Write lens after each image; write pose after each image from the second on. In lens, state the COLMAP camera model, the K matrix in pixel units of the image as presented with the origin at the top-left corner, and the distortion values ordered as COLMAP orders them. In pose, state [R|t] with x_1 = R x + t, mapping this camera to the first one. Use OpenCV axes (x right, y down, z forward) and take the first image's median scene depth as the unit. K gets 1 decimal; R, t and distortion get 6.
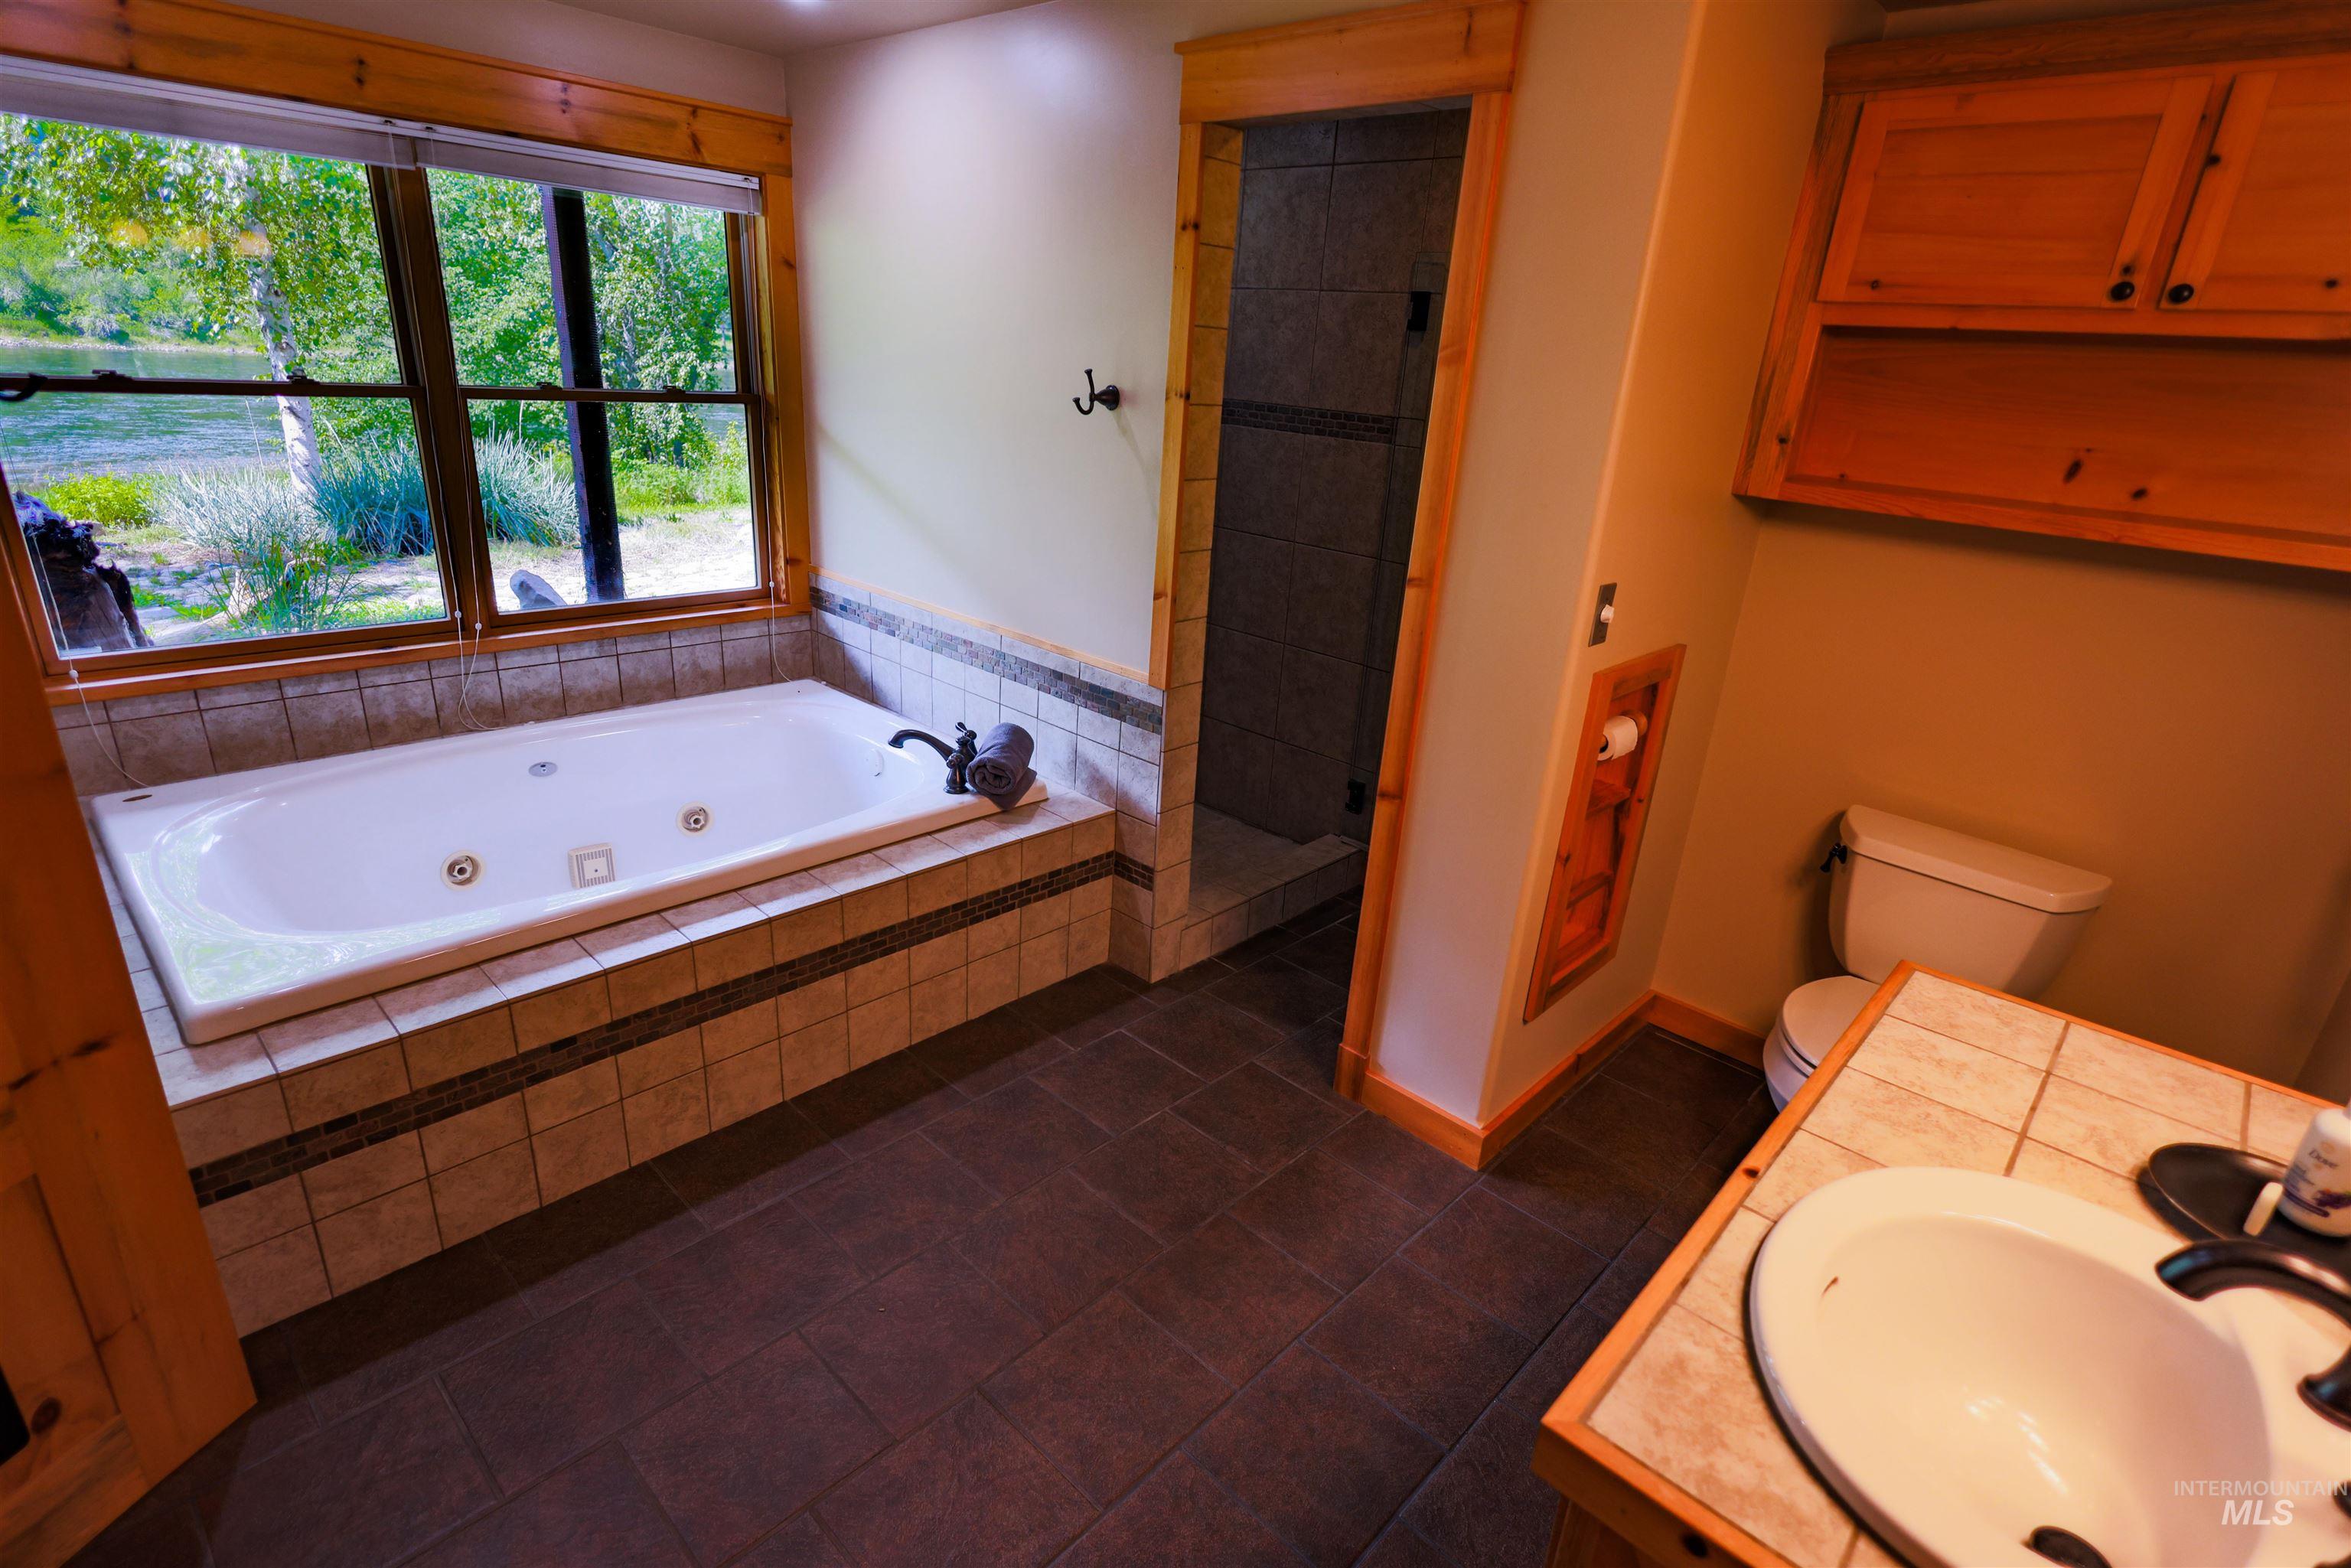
lens RADIAL K [[1148.2, 0, 1150.7], [0, 1148.2, 782.9], [0, 0, 1]] dist [-0.004663, 0.003454]
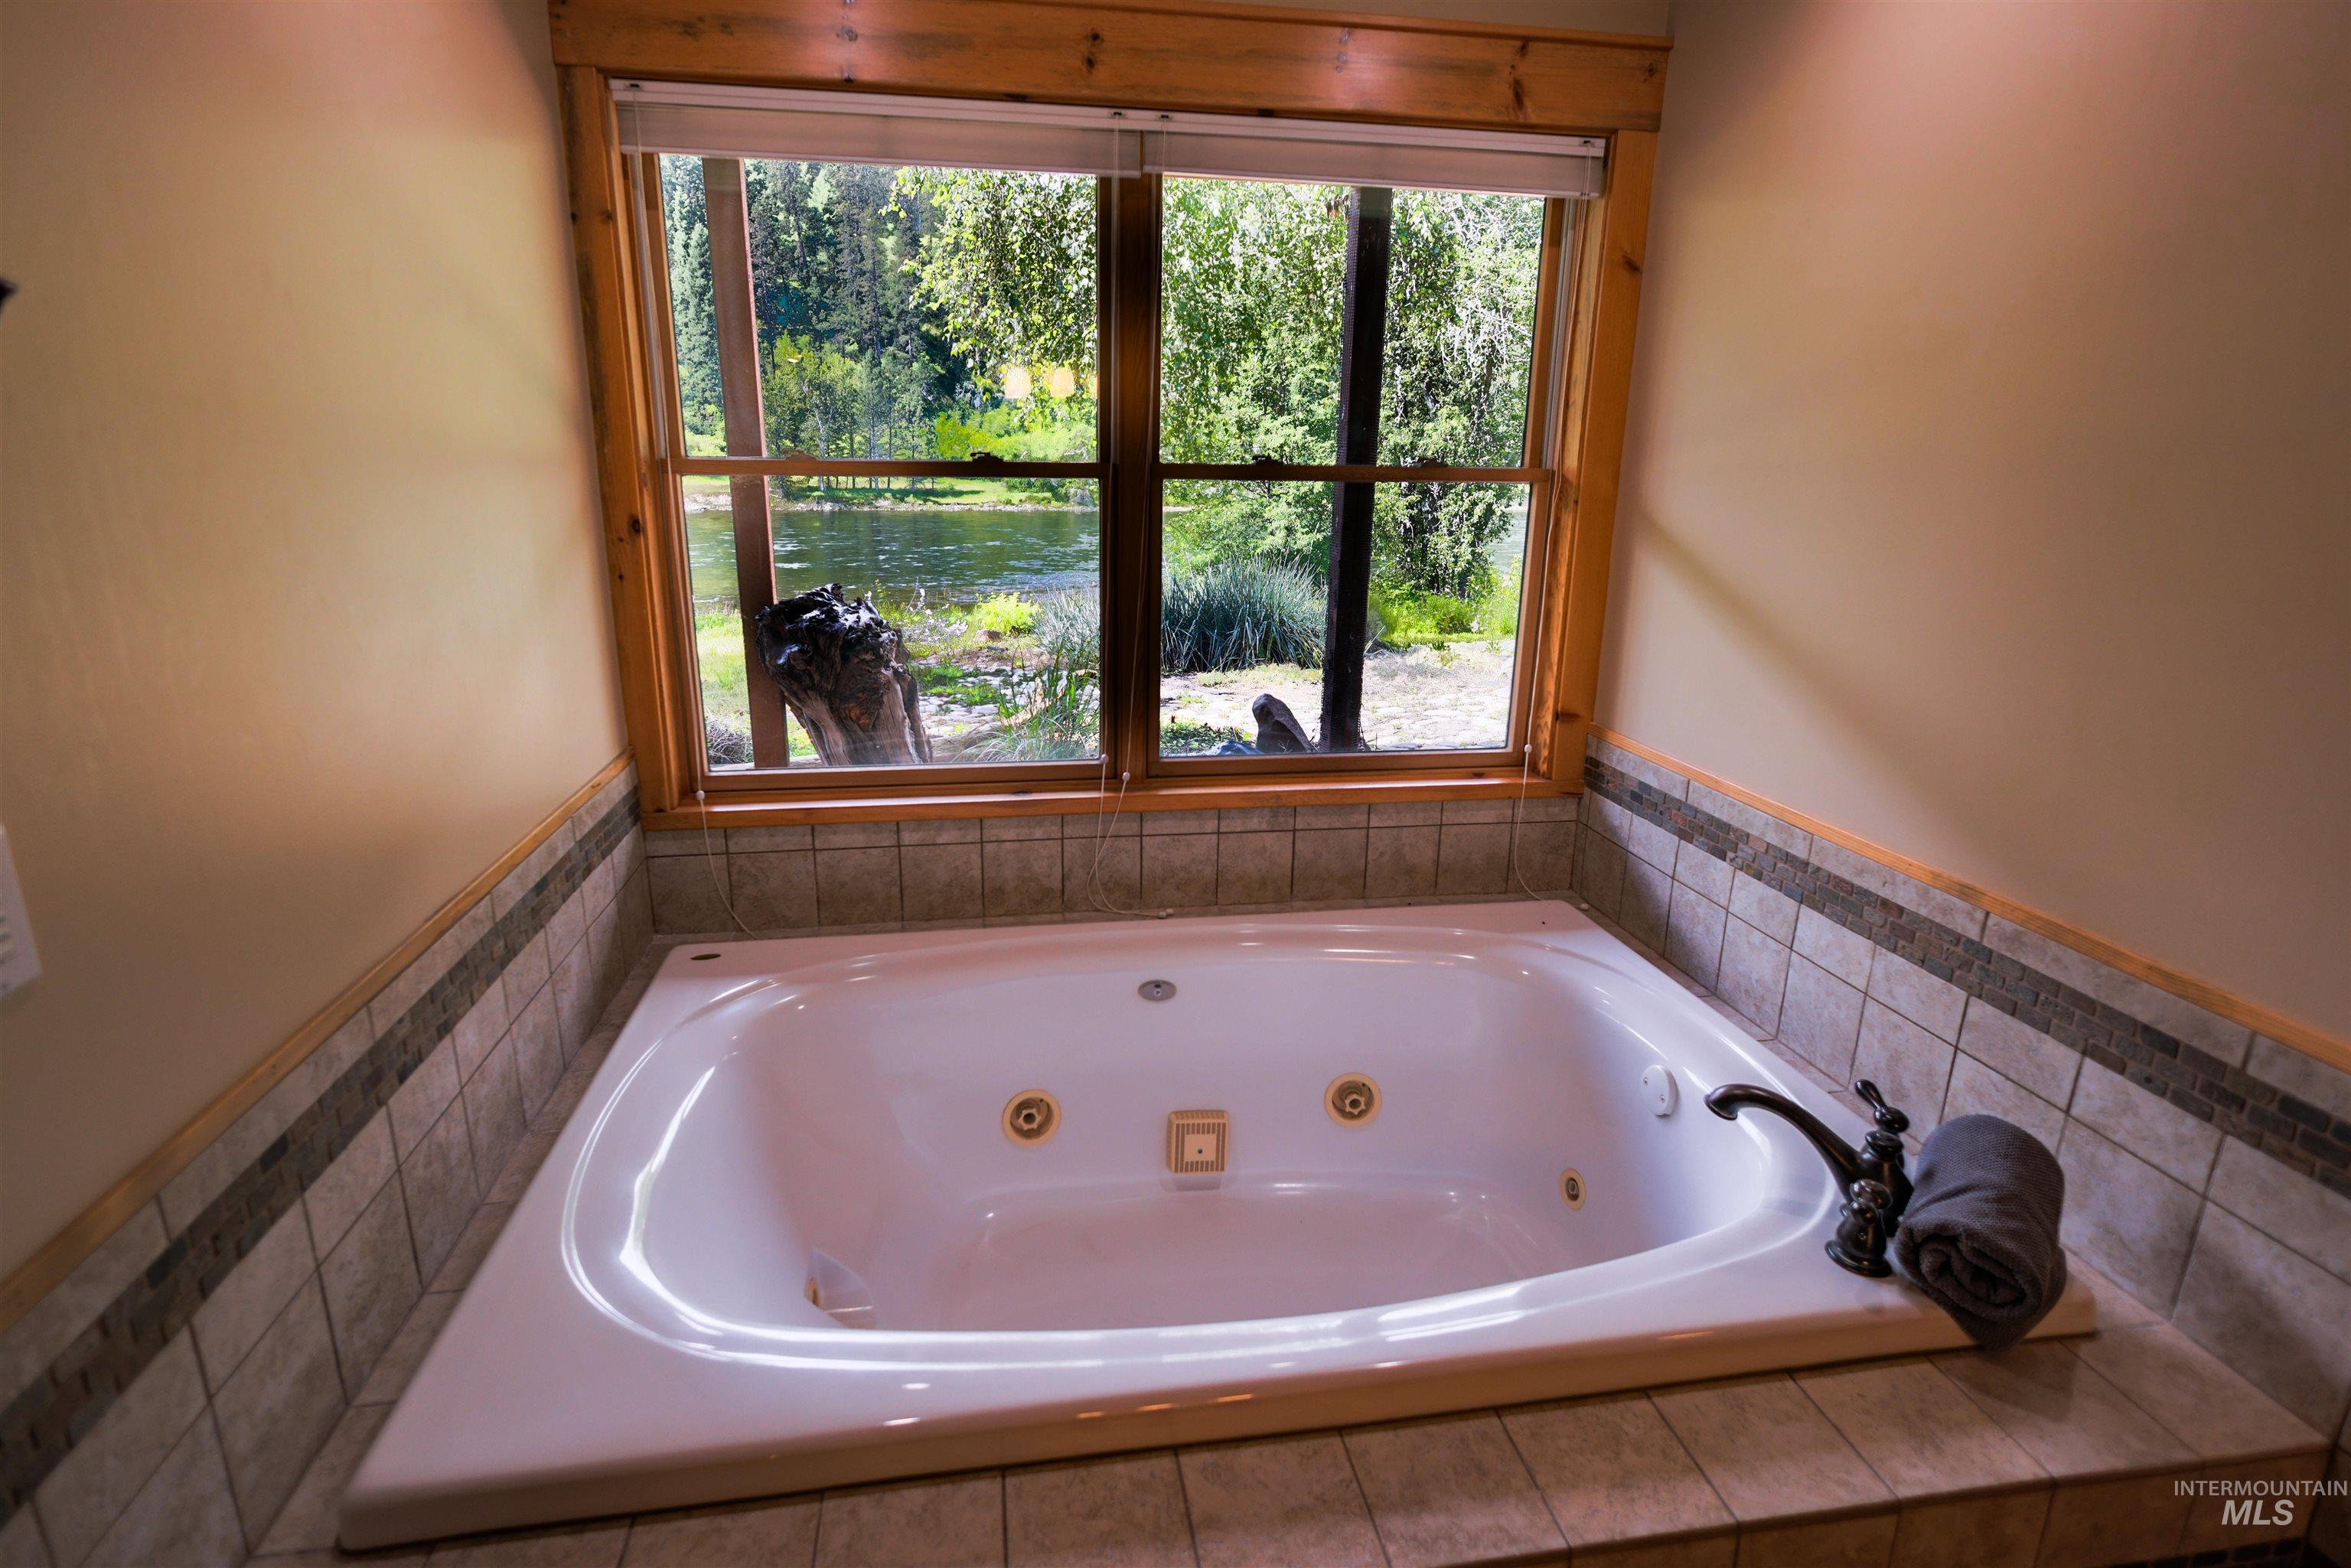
lens RADIAL K [[1148.2, 0, 1158.8], [0, 1148.2, 802.0], [0, 0, 1]] dist [-0.004663, 0.003454]
pose [[0.806554, 0.117456, -0.579374, -0.137125], [-0.171952, 0.984300, -0.039829, -0.095181], [0.565600, 0.131749, 0.814088, 0.412244]]
